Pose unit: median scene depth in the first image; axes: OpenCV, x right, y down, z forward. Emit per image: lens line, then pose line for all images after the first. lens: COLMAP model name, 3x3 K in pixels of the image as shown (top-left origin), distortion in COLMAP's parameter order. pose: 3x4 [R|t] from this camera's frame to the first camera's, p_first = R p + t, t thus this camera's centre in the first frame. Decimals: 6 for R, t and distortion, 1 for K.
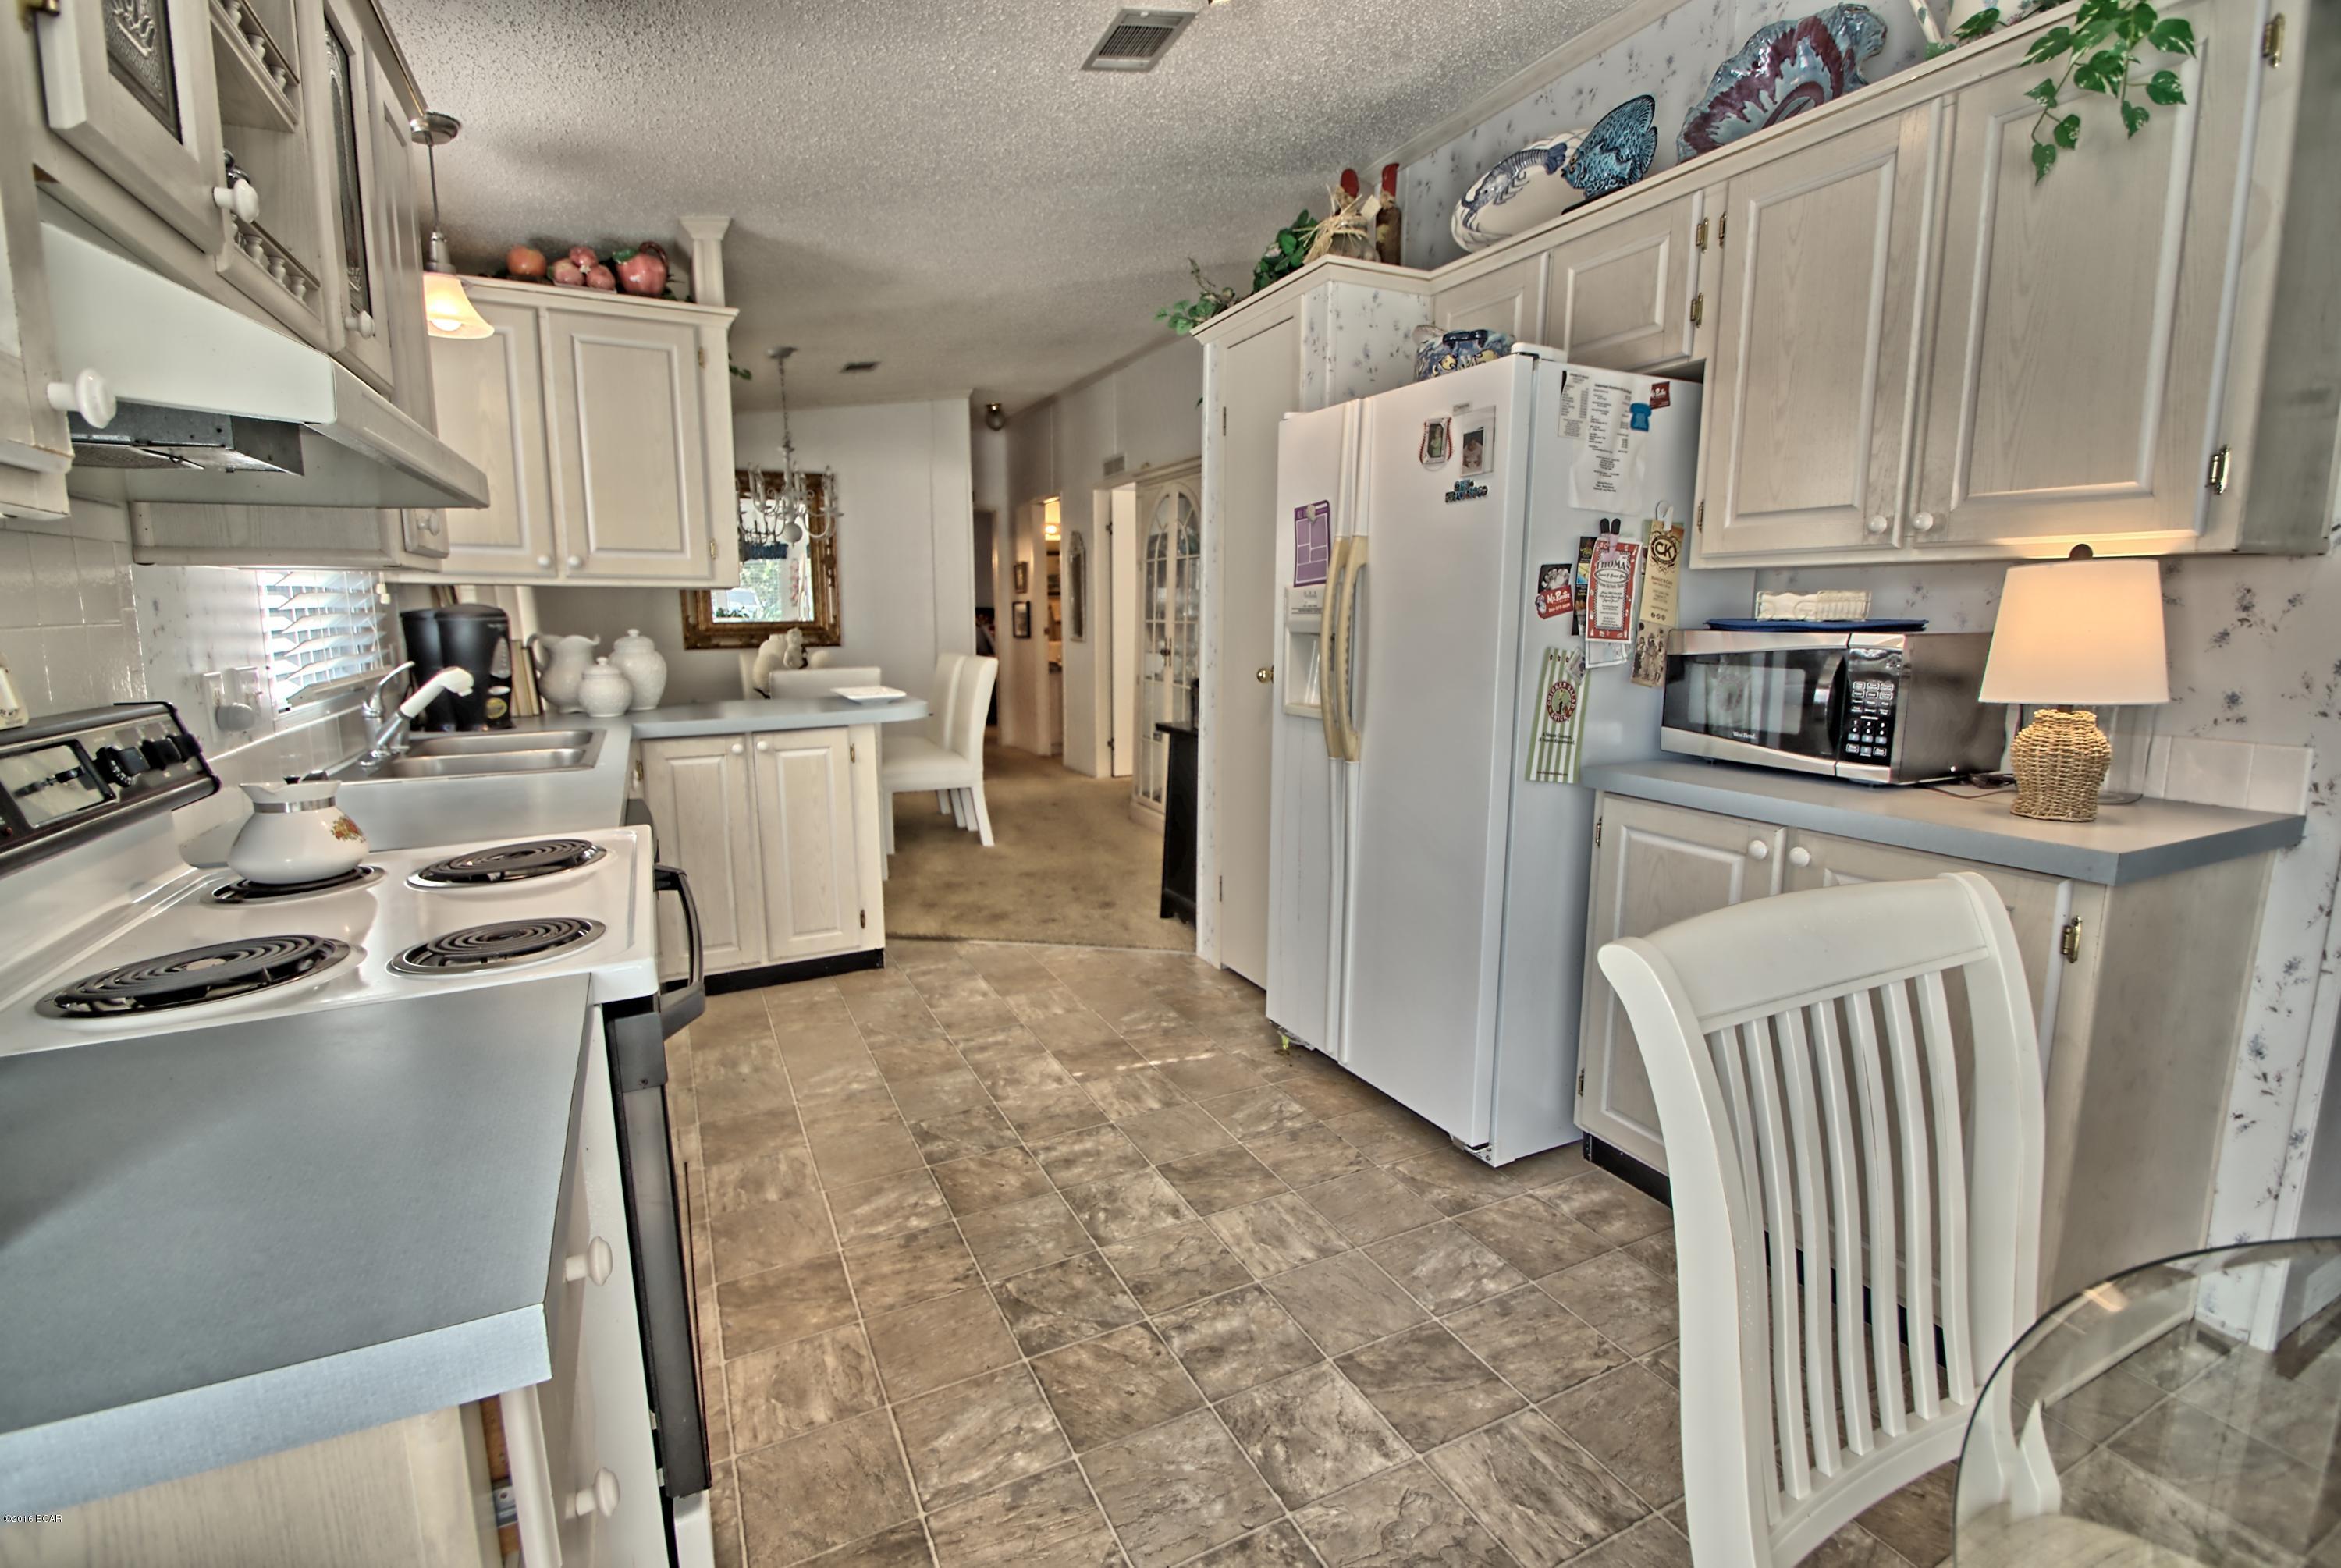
lens RADIAL K [[1034.9, 0, 1169.9], [0, 1034.9, 776.5], [0, 0, 1]] dist [0.017149, -0.019847]
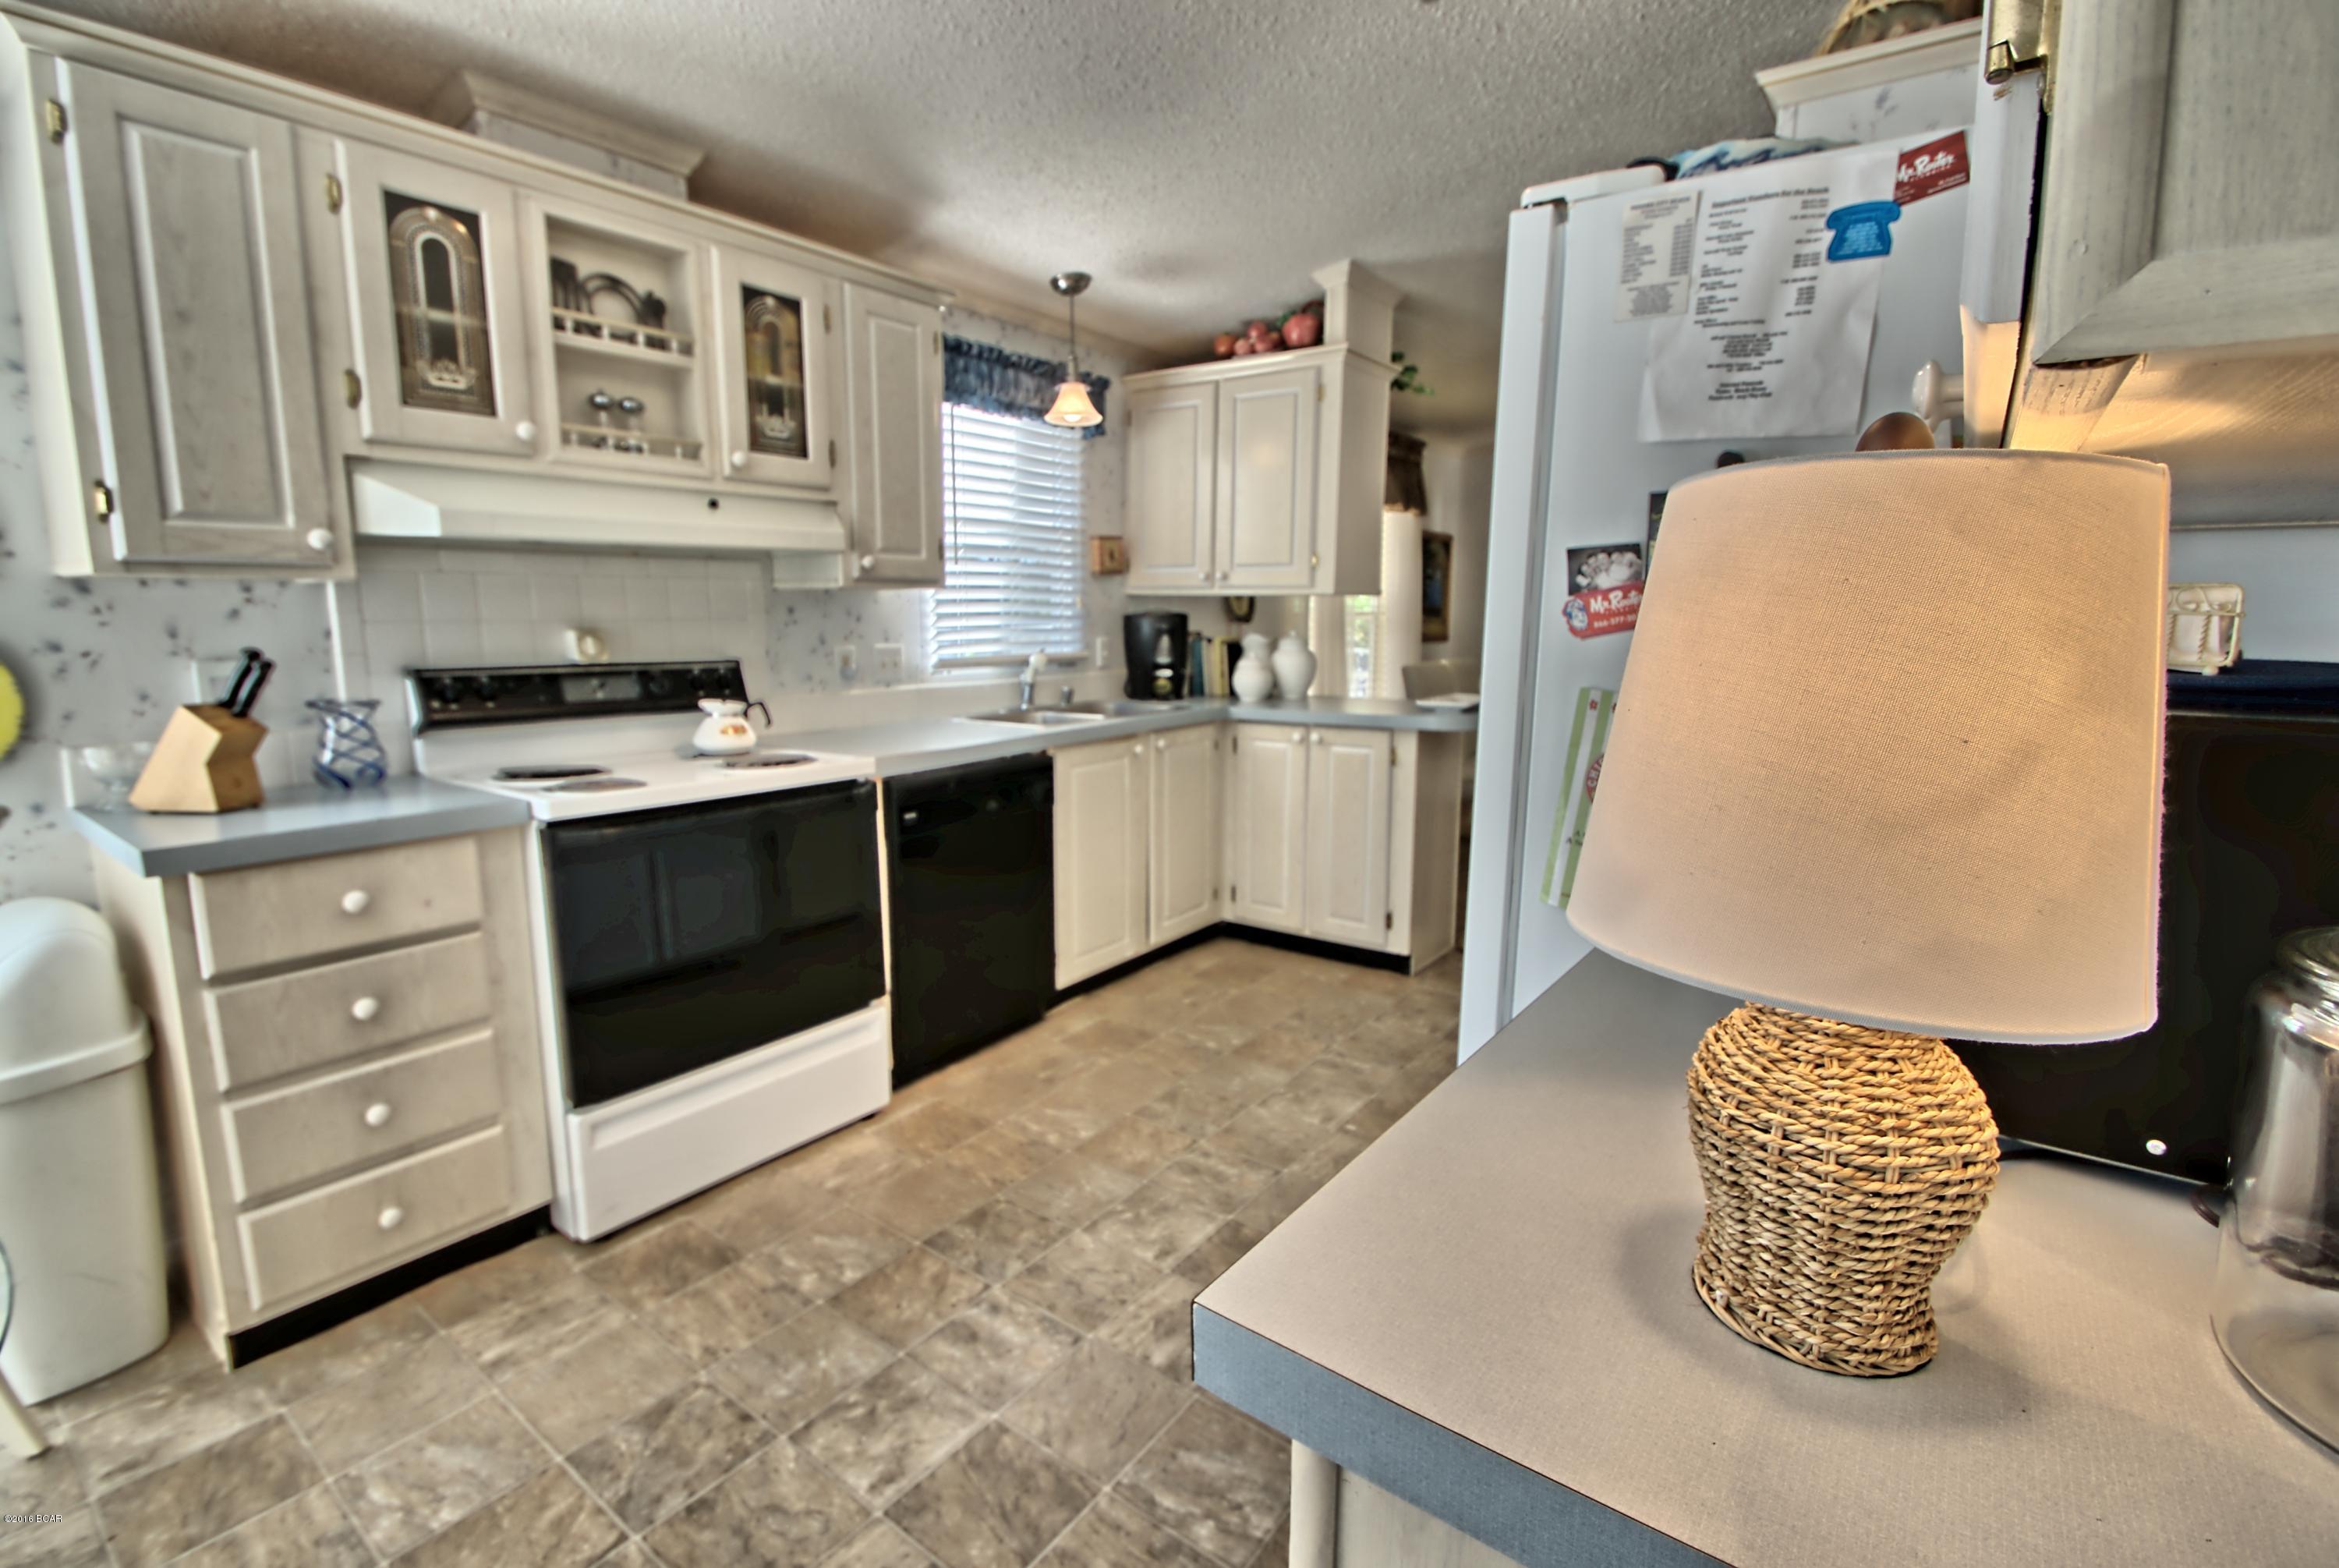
lens RADIAL K [[1034.9, 0, 1169.5], [0, 1034.9, 784.0], [0, 0, 1]] dist [-0.014899, -0.000274]
pose [[0.460188, 0.152014, -0.874711, 0.756374], [-0.151629, 0.984214, 0.091272, -0.086941], [0.874777, 0.090629, 0.475974, 0.511266]]
